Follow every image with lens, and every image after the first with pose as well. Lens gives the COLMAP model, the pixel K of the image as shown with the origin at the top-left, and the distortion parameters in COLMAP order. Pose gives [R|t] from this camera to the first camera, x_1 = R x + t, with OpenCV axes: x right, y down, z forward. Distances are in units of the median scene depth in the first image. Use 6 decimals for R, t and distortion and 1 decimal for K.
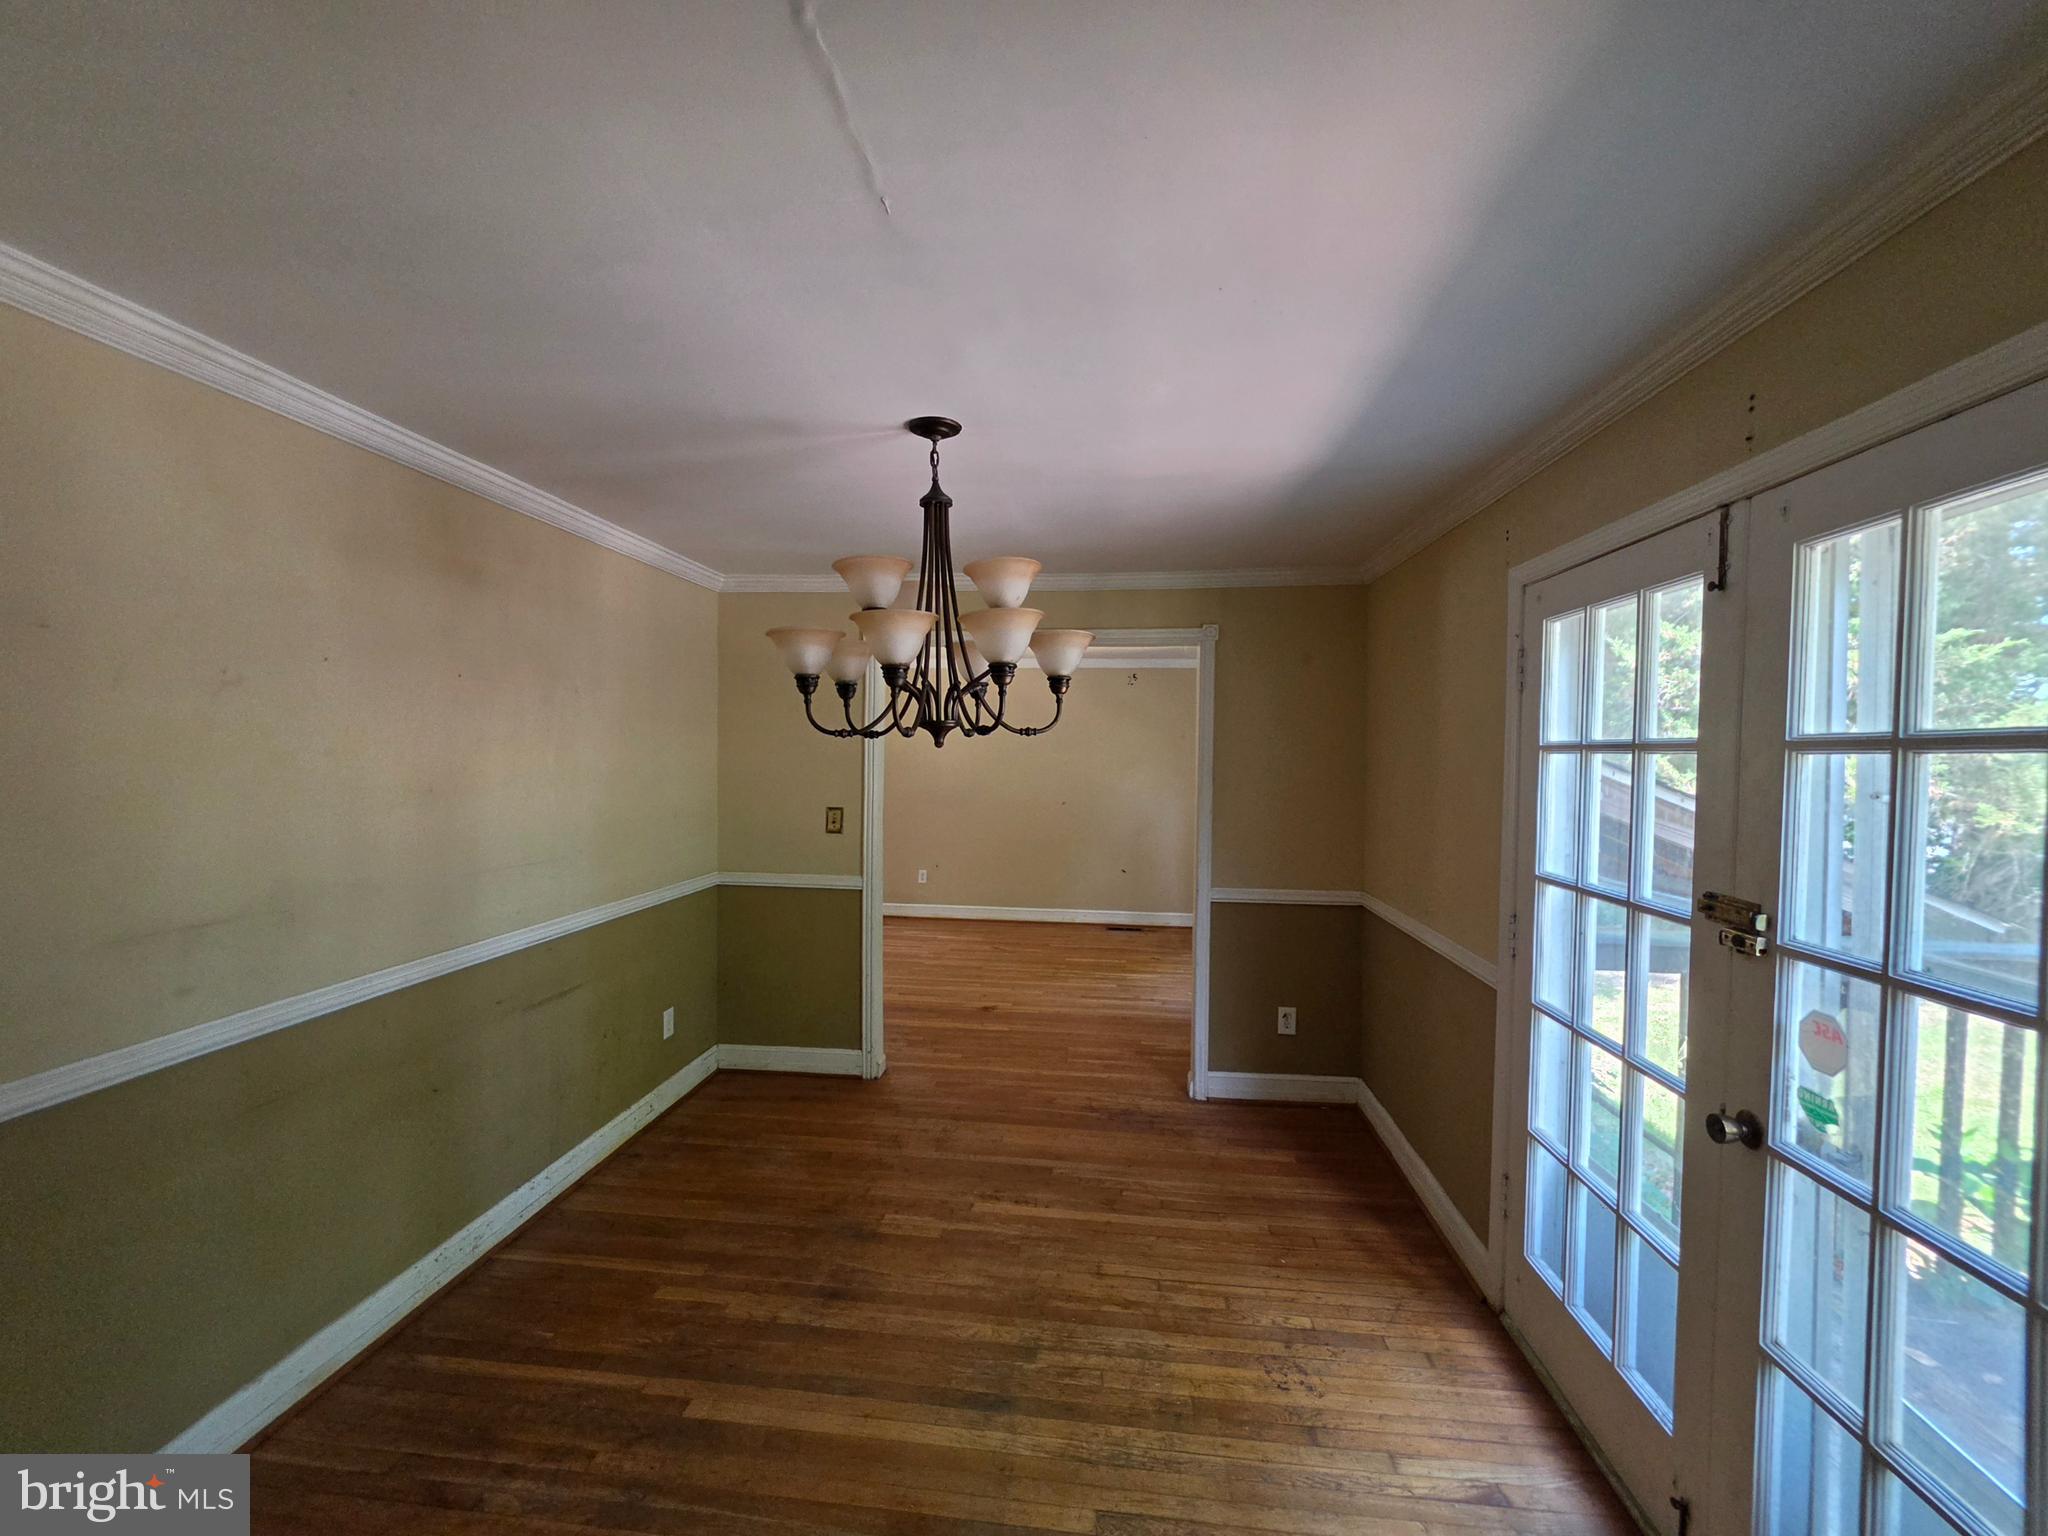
lens RADIAL K [[824.5, 0, 1019.8], [0, 824.5, 770.2], [0, 0, 1]] dist [-0.010070, 0.001720]
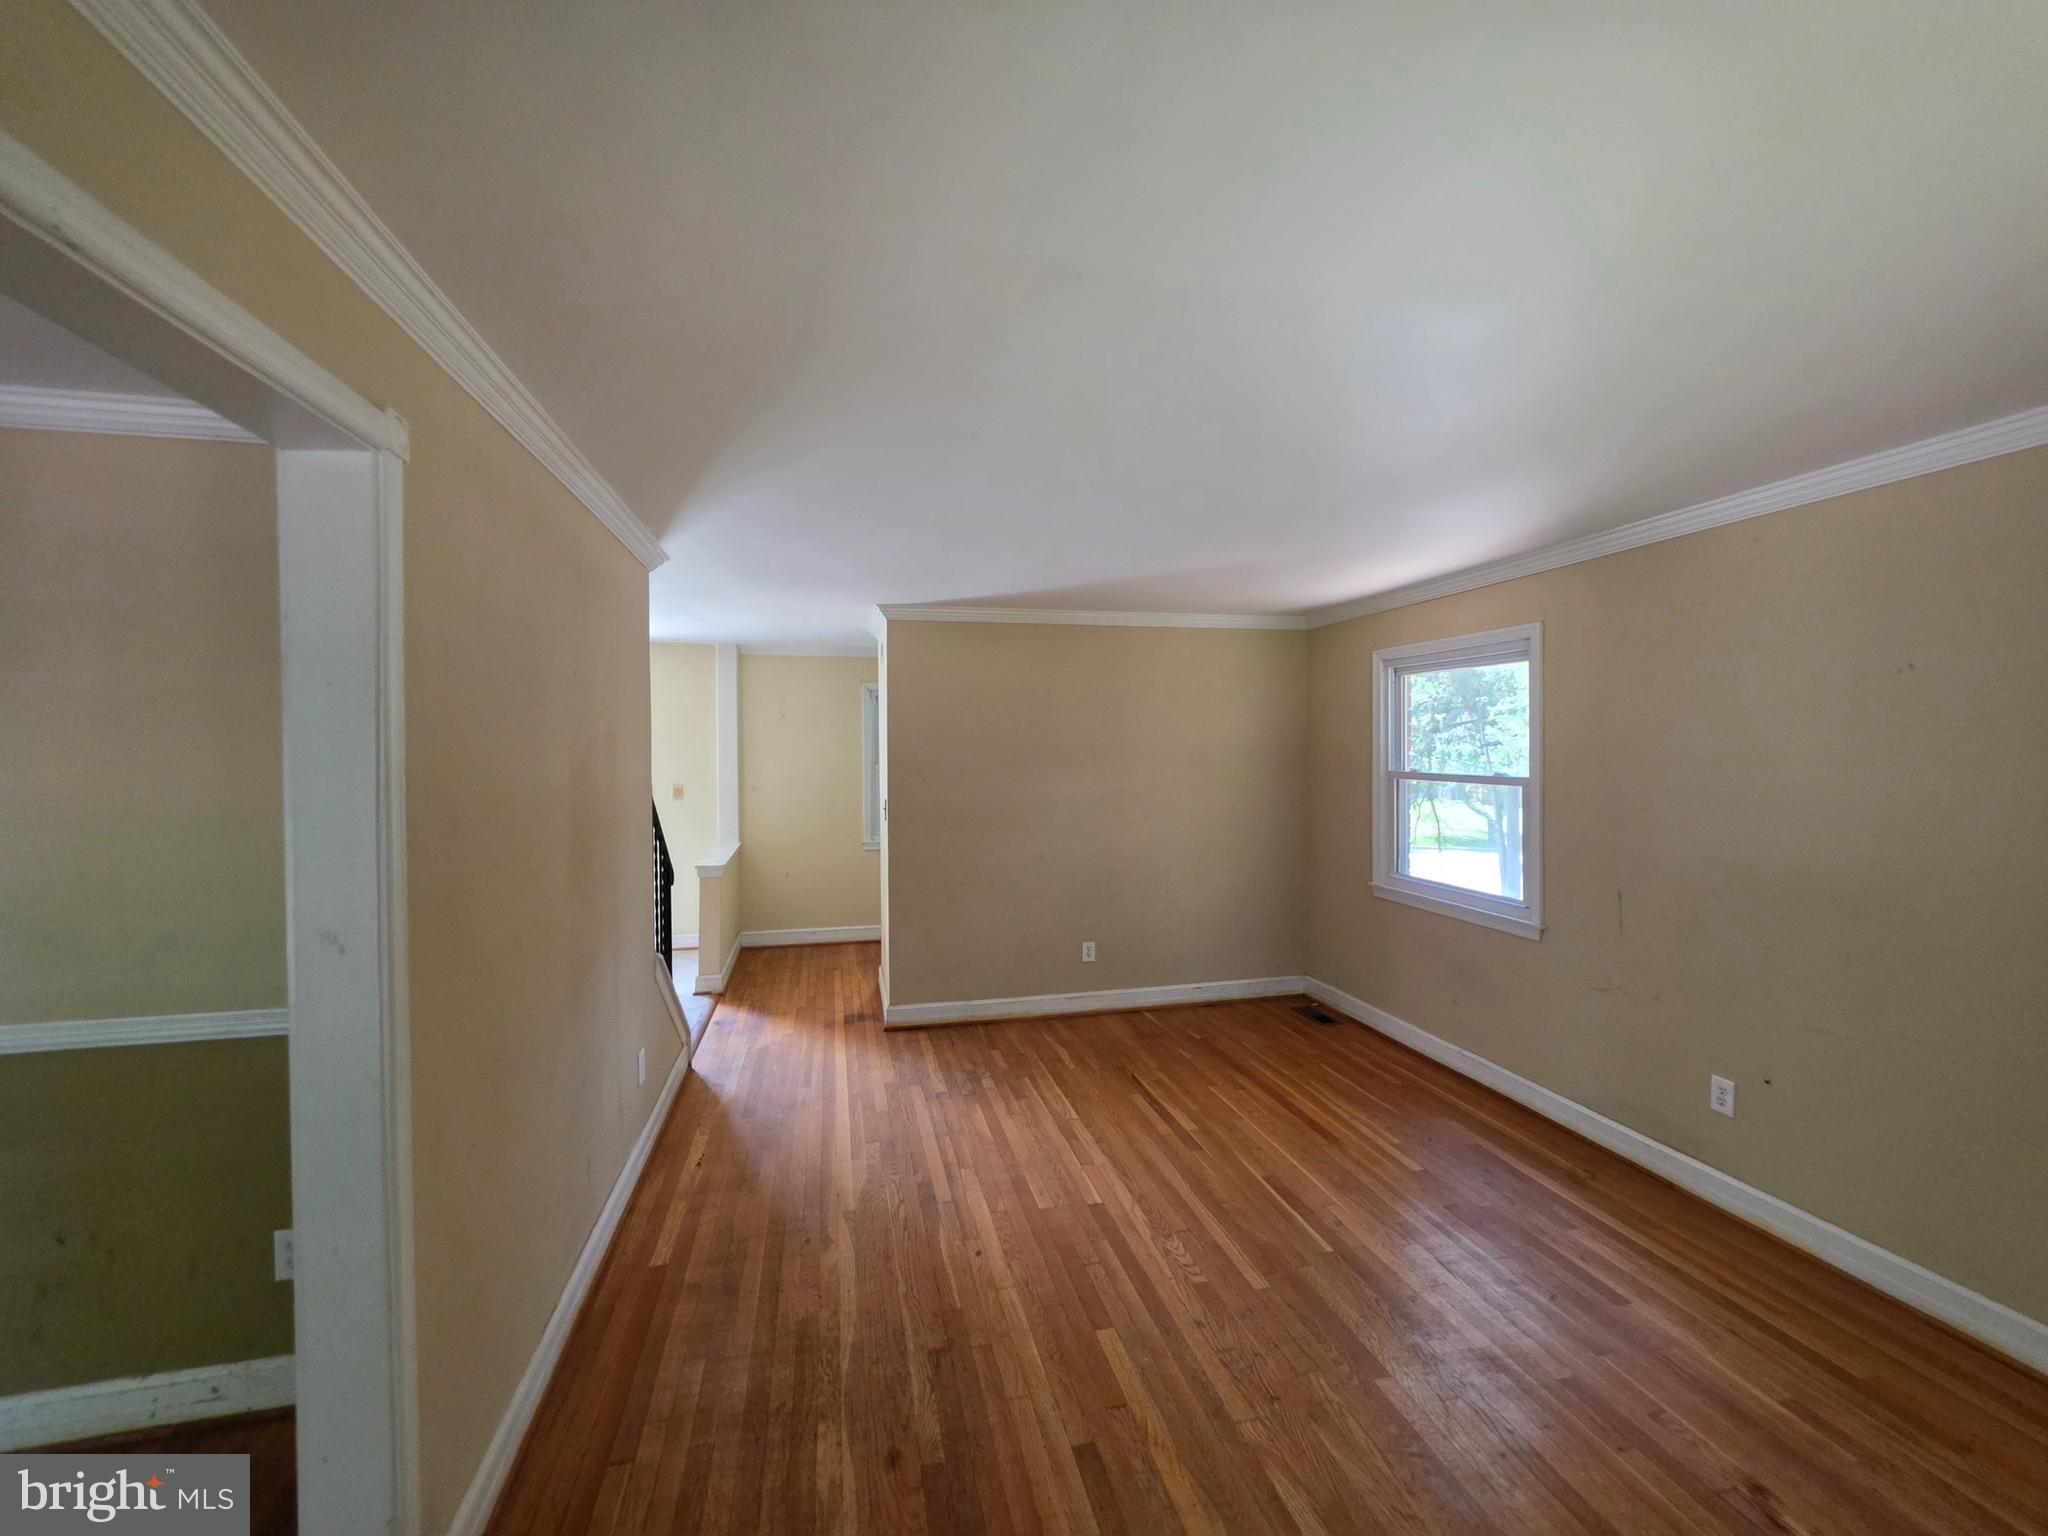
lens RADIAL K [[824.5, 0, 1025.1], [0, 824.5, 755.2], [0, 0, 1]] dist [-0.010070, 0.001720]
pose [[0.334213, -0.009426, -0.942451, 0.229246], [-0.004390, 0.999924, -0.011558, -0.022922], [0.942487, 0.008000, 0.334146, 1.108699]]
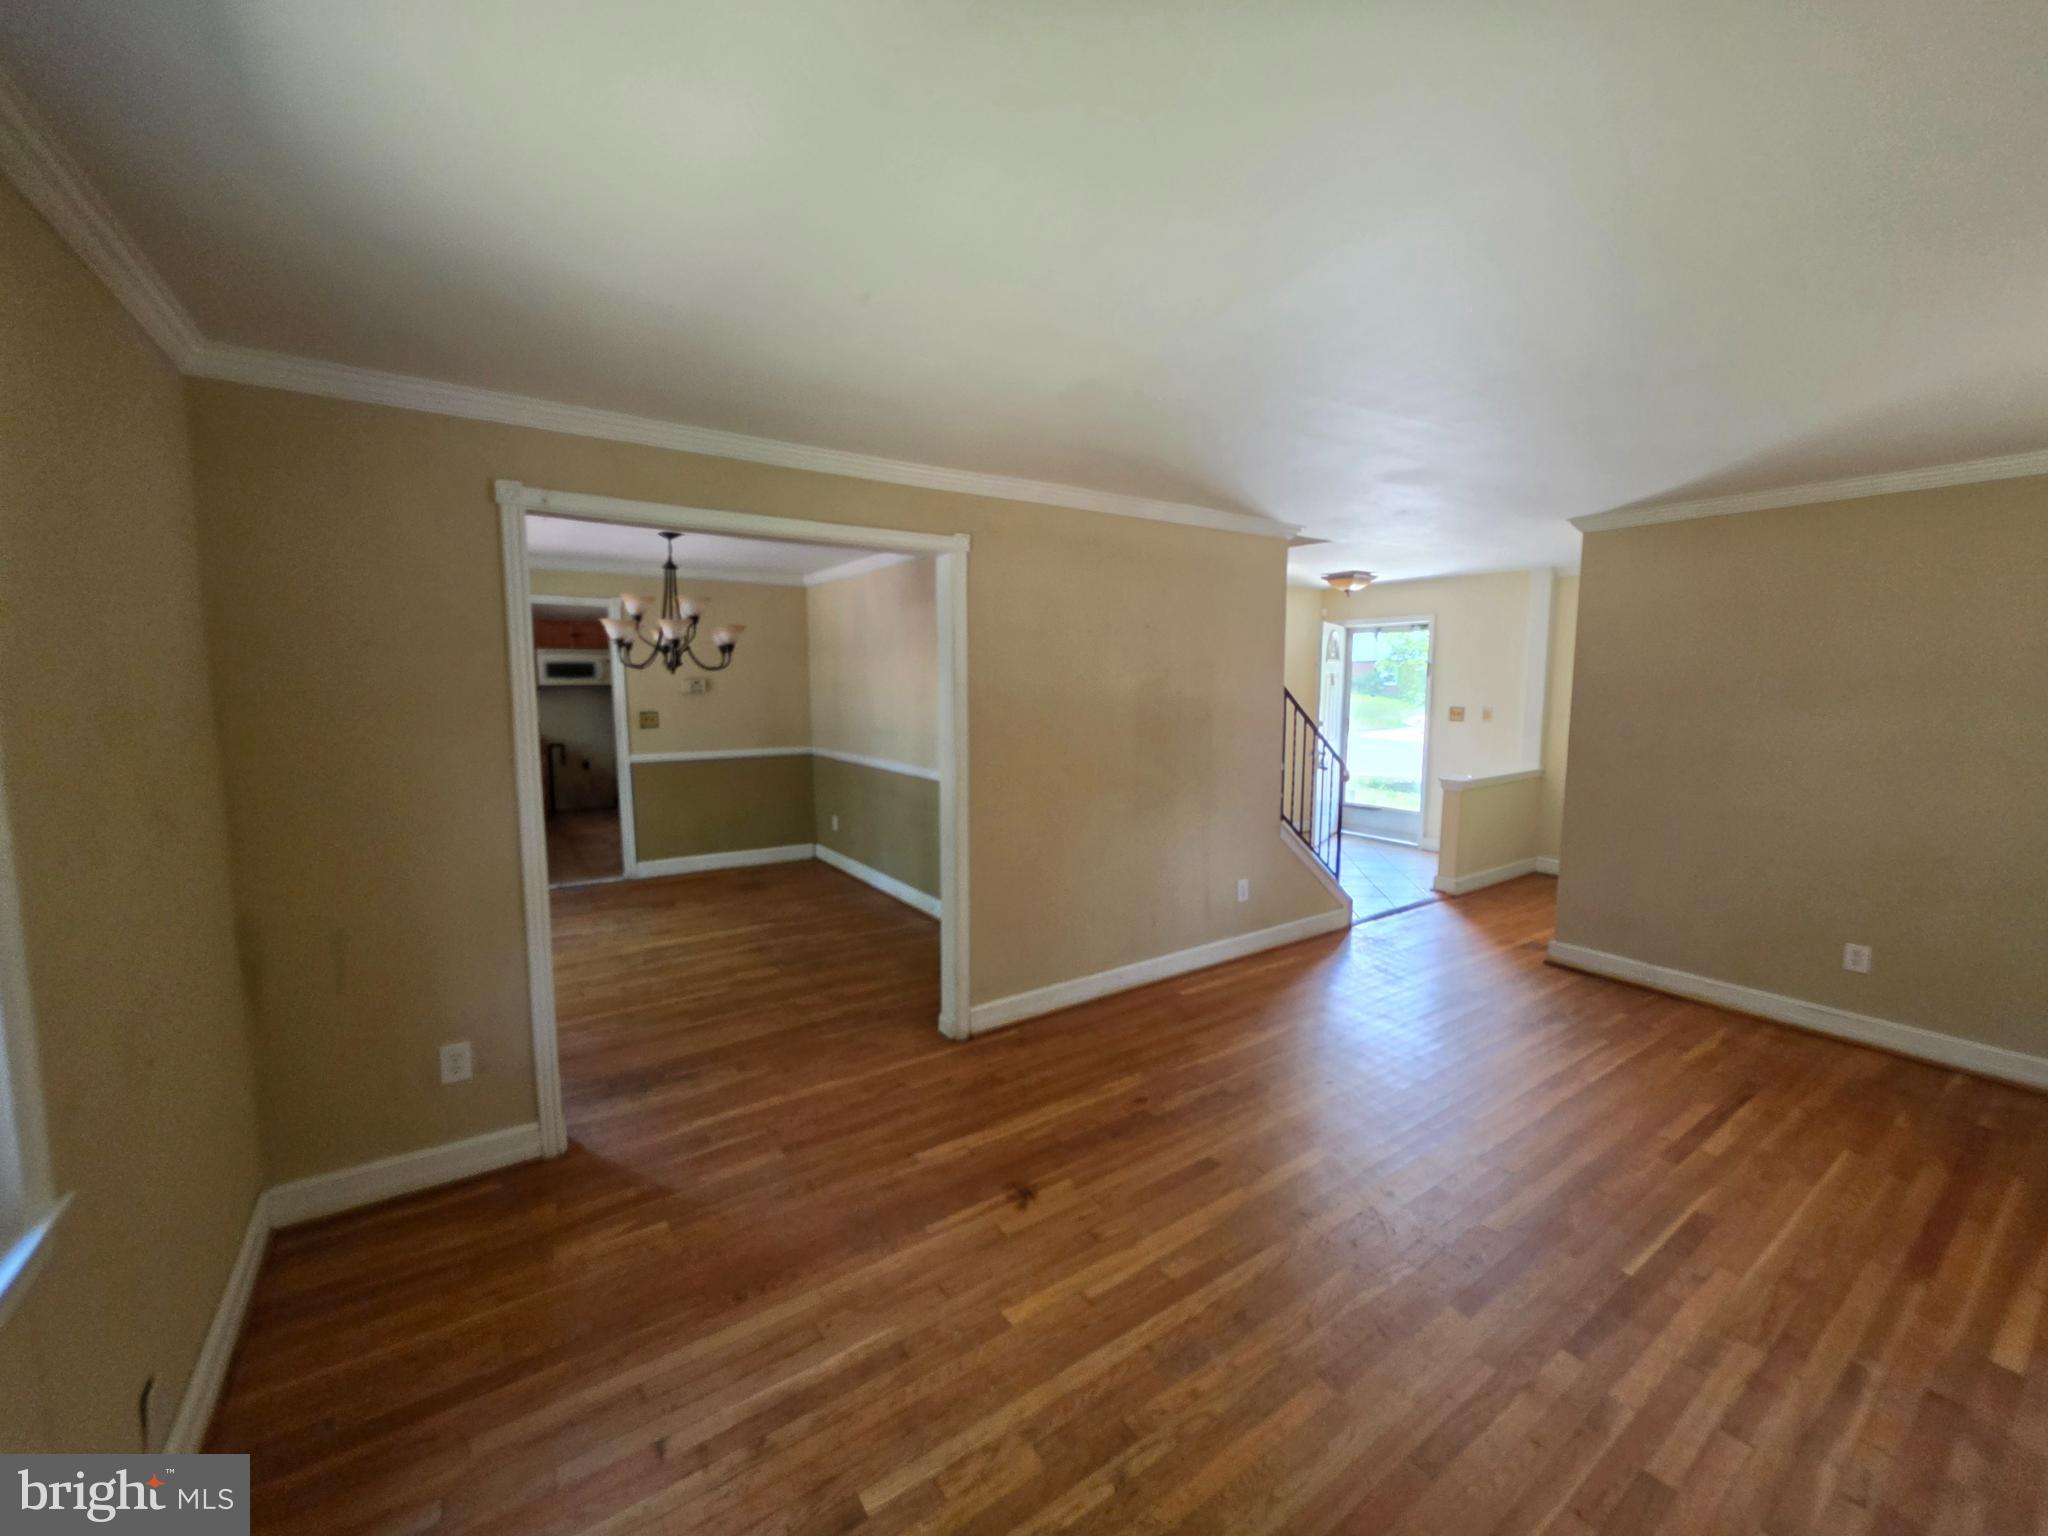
lens RADIAL K [[824.5, 0, 1029.7], [0, 824.5, 765.1], [0, 0, 1]] dist [-0.010070, 0.001720]
pose [[-0.752990, 0.053508, -0.655853, 0.329852], [-0.023984, 0.993794, 0.108615, -0.024804], [0.657595, 0.097516, -0.747034, 1.653006]]
